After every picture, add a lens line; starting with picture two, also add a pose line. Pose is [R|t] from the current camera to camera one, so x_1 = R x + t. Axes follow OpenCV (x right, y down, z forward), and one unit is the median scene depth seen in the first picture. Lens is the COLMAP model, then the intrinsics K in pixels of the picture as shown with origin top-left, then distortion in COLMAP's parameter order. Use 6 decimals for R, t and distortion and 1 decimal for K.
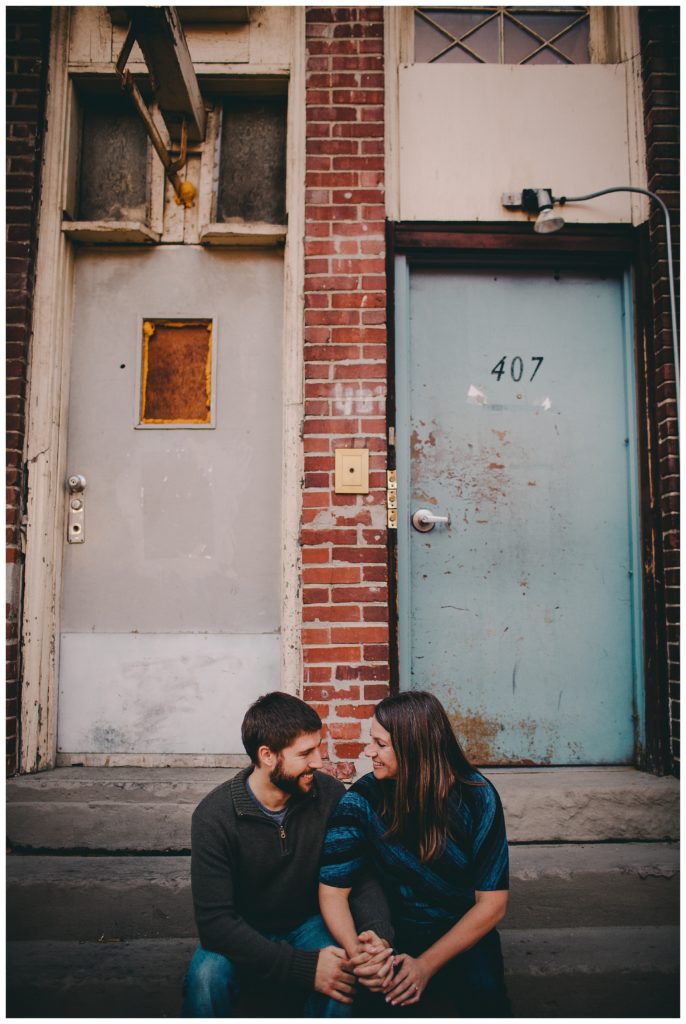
lens RADIAL K [[962.7, 0, 343.9], [0, 962.7, 512.6], [0, 0, 1]] dist [-0.052500, 0.000000]
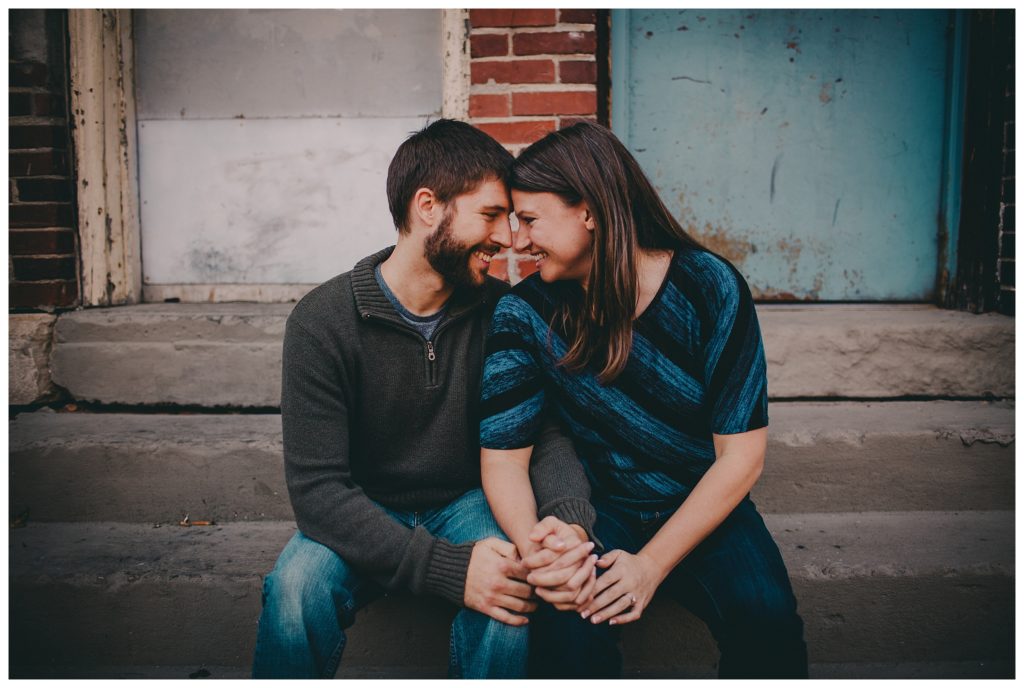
lens RADIAL K [[1006.8, 0, 511.5], [0, 1006.8, 347.4], [0, 0, 1]] dist [-0.070094, 0.000000]
pose [[0.999303, 0.003060, -0.037215, 0.013493], [0.006108, 0.969814, 0.243768, 0.124967], [0.036837, -0.243826, 0.969119, 0.279180]]
